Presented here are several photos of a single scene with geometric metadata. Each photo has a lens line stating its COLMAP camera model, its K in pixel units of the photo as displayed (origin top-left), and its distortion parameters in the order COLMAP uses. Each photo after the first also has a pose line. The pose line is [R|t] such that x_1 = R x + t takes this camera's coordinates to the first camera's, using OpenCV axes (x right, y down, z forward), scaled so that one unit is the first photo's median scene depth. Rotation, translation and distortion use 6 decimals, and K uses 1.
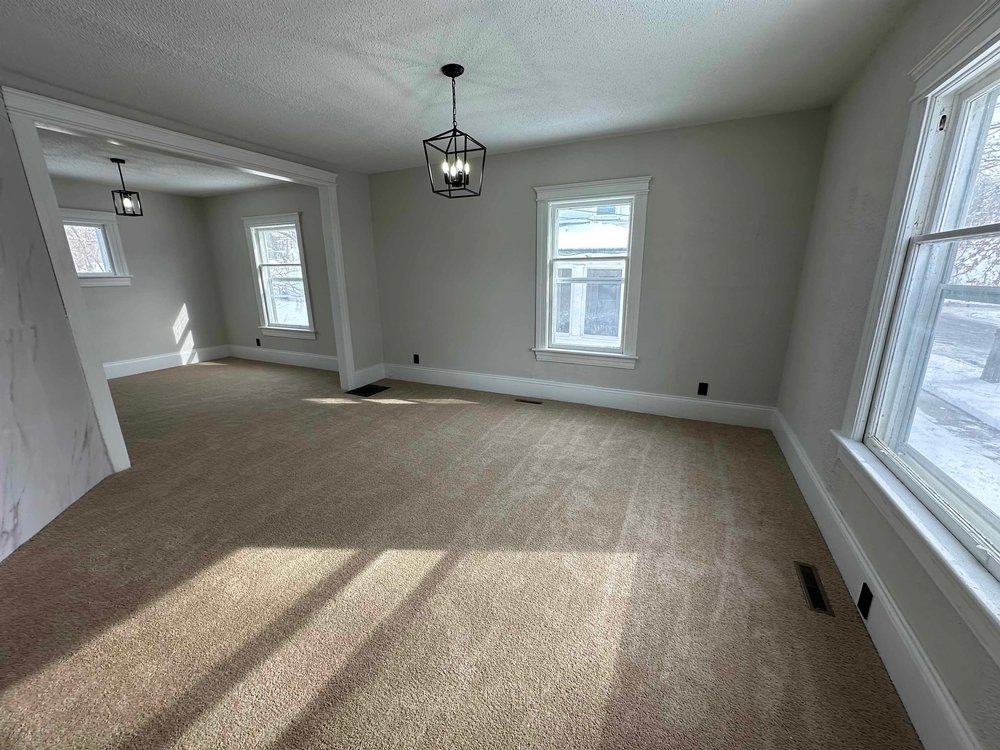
lens RADIAL K [[395.9, 0, 499.6], [0, 395.9, 373.8], [0, 0, 1]] dist [-0.002511, 0.000364]
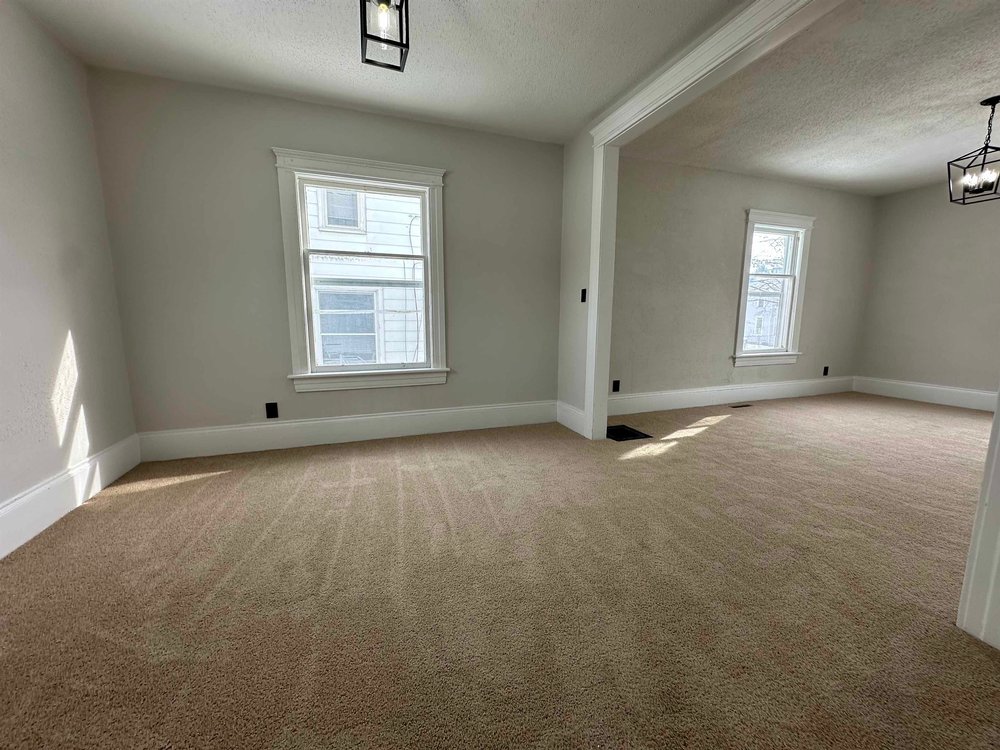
lens RADIAL K [[395.9, 0, 499.6], [0, 395.9, 373.8], [0, 0, 1]] dist [-0.002511, 0.000364]
pose [[0.698658, -0.093985, 0.709256, -1.782850], [0.175217, 0.983623, -0.042257, -0.131339], [-0.693669, 0.153797, 0.703683, 1.121064]]
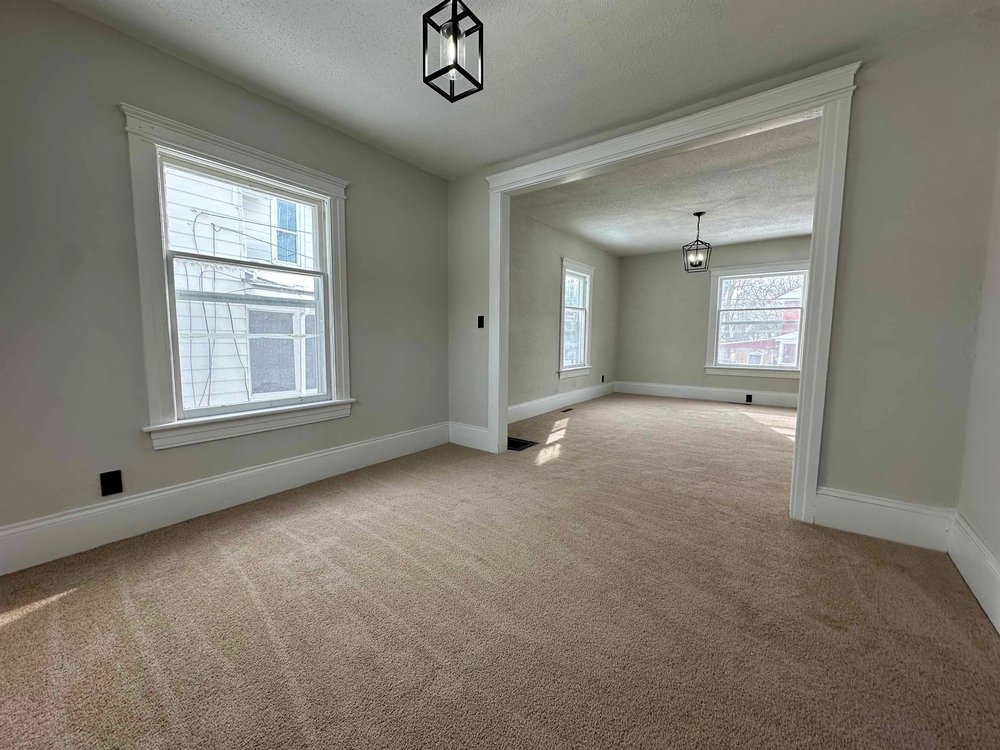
lens RADIAL K [[395.9, 0, 499.6], [0, 395.9, 373.8], [0, 0, 1]] dist [-0.002511, 0.000364]
pose [[0.194272, -0.083192, 0.977414, -2.018506], [0.241661, 0.969747, 0.034507, -0.238528], [-0.950715, 0.229499, 0.208499, 1.473141]]
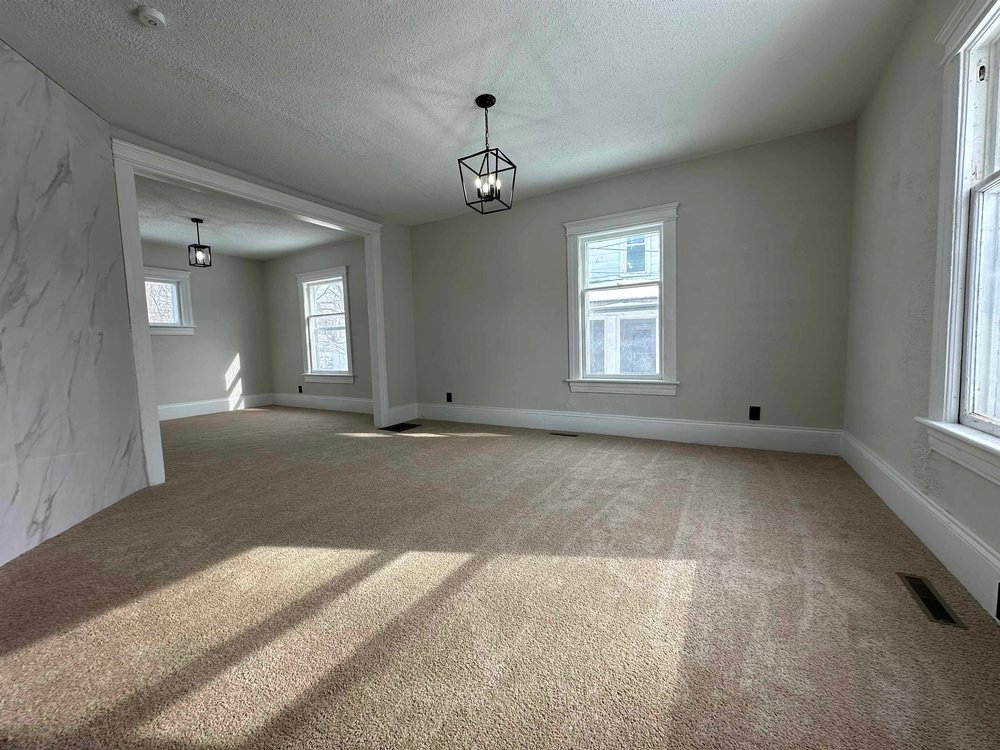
lens RADIAL K [[395.9, 0, 499.6], [0, 395.9, 373.8], [0, 0, 1]] dist [-0.002511, 0.000364]
pose [[0.996218, -0.014102, -0.085736, 0.004549], [-0.001551, 0.983697, -0.179828, 0.157424], [0.086874, 0.179281, 0.979955, 0.043249]]
